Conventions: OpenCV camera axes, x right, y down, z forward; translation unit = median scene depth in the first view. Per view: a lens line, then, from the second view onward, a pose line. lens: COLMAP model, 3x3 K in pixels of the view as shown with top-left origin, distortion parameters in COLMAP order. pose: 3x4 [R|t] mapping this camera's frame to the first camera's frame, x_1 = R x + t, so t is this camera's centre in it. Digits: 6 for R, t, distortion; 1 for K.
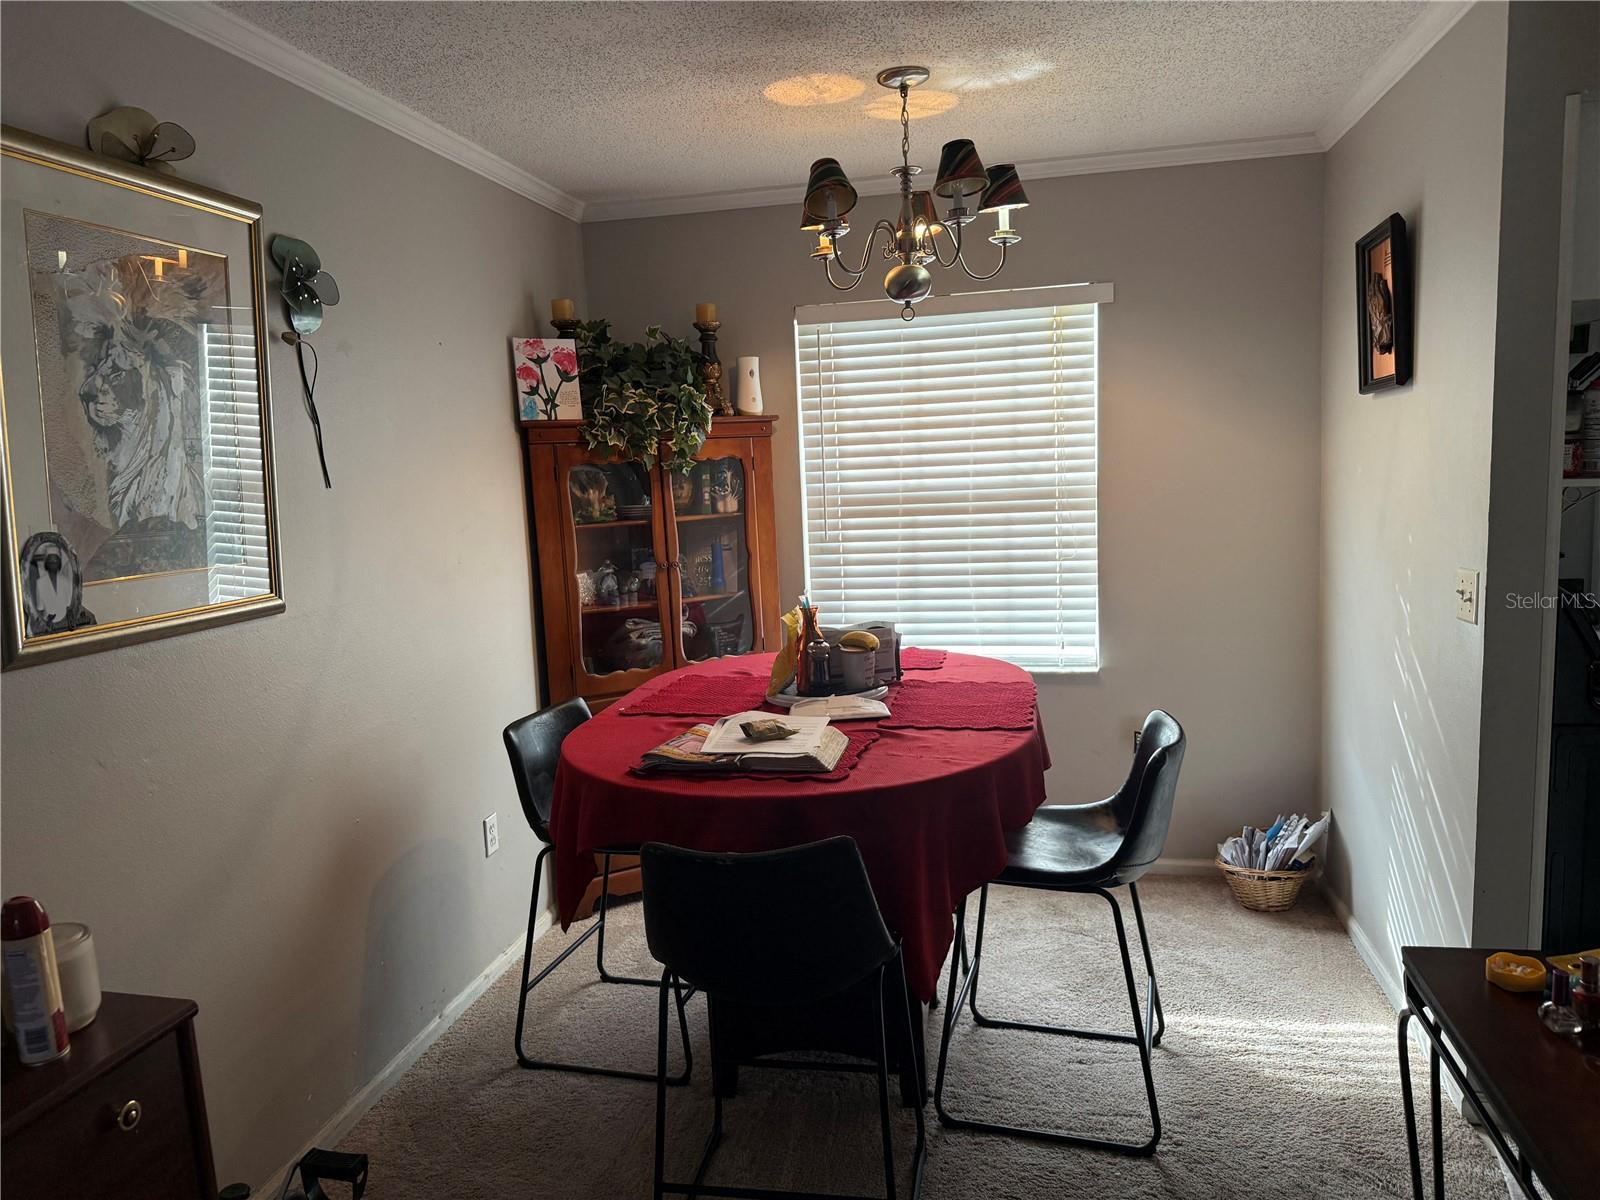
lens RADIAL K [[1127.2, 0, 784.0], [0, 1127.2, 596.8], [0, 0, 1]] dist [0.061594, -0.061586]
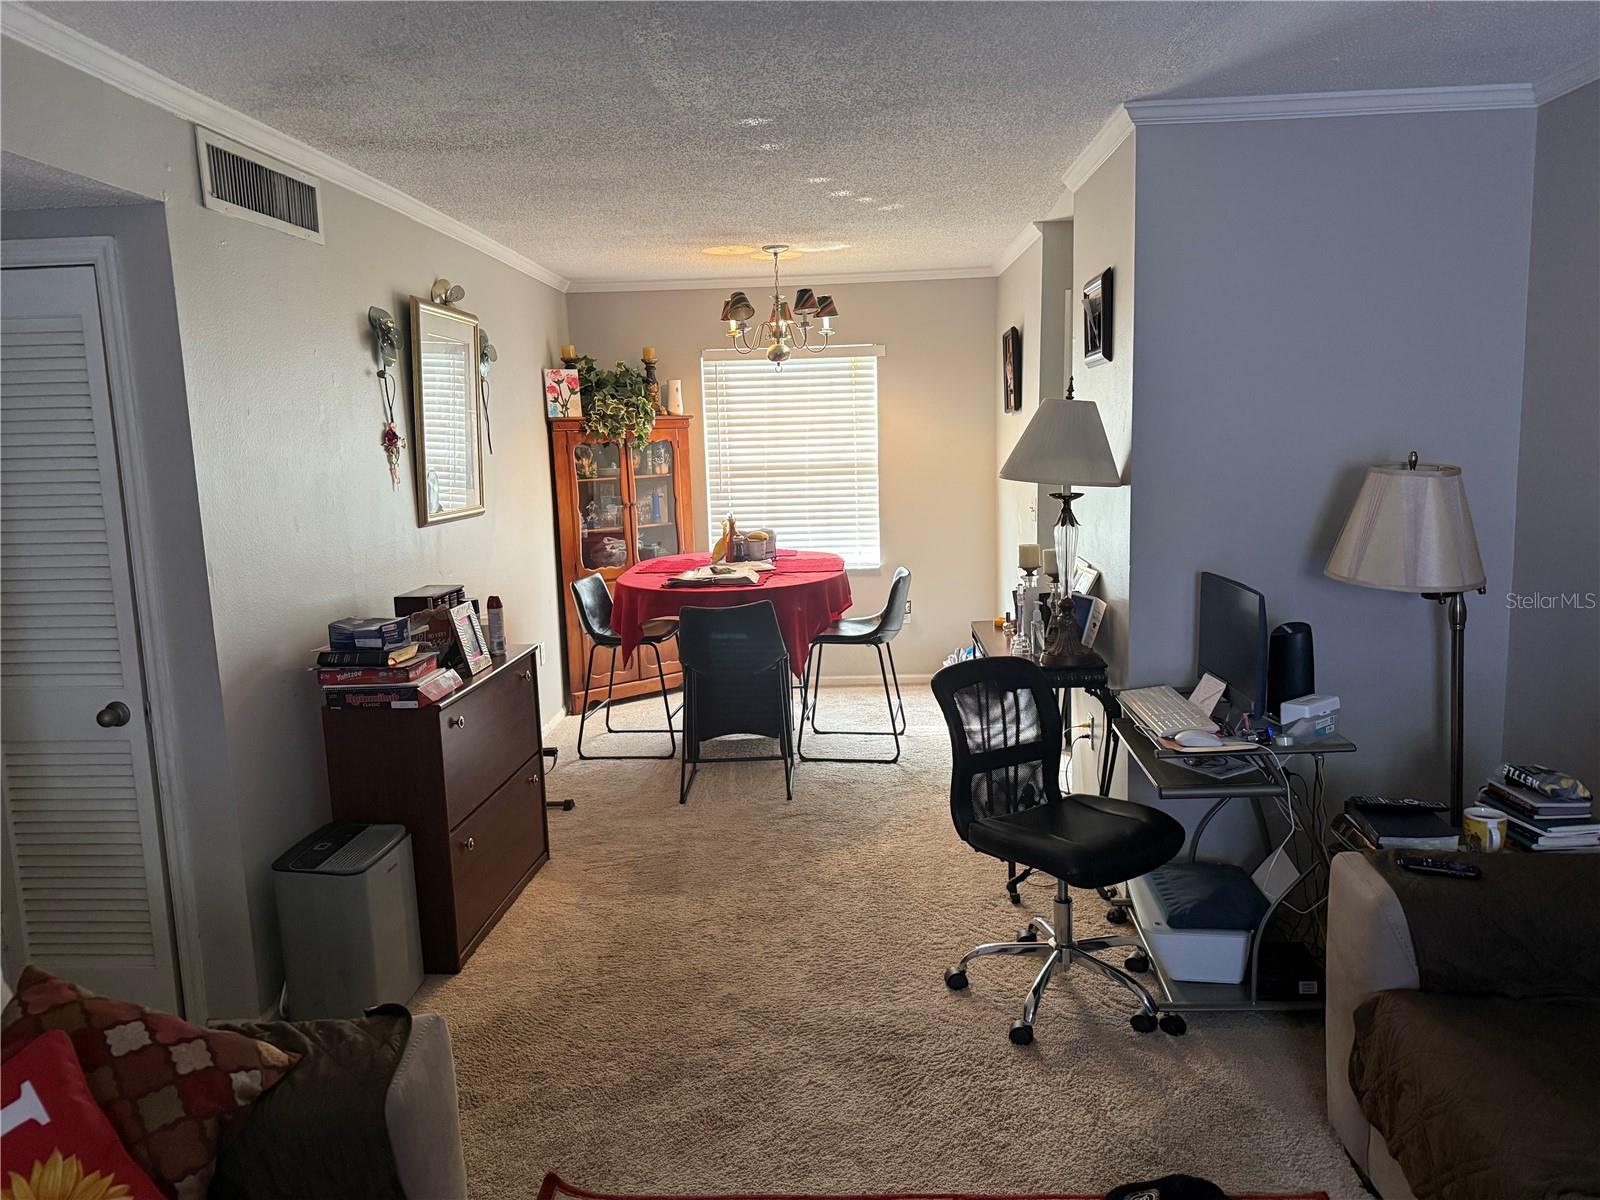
lens RADIAL K [[1127.2, 0, 809.3], [0, 1127.2, 601.7], [0, 0, 1]] dist [0.061594, -0.061586]
pose [[0.982459, -0.011329, 0.186136, -0.161680], [0.007402, 0.999735, 0.021780, 0.085127], [-0.186333, -0.020020, 0.982283, -0.730220]]
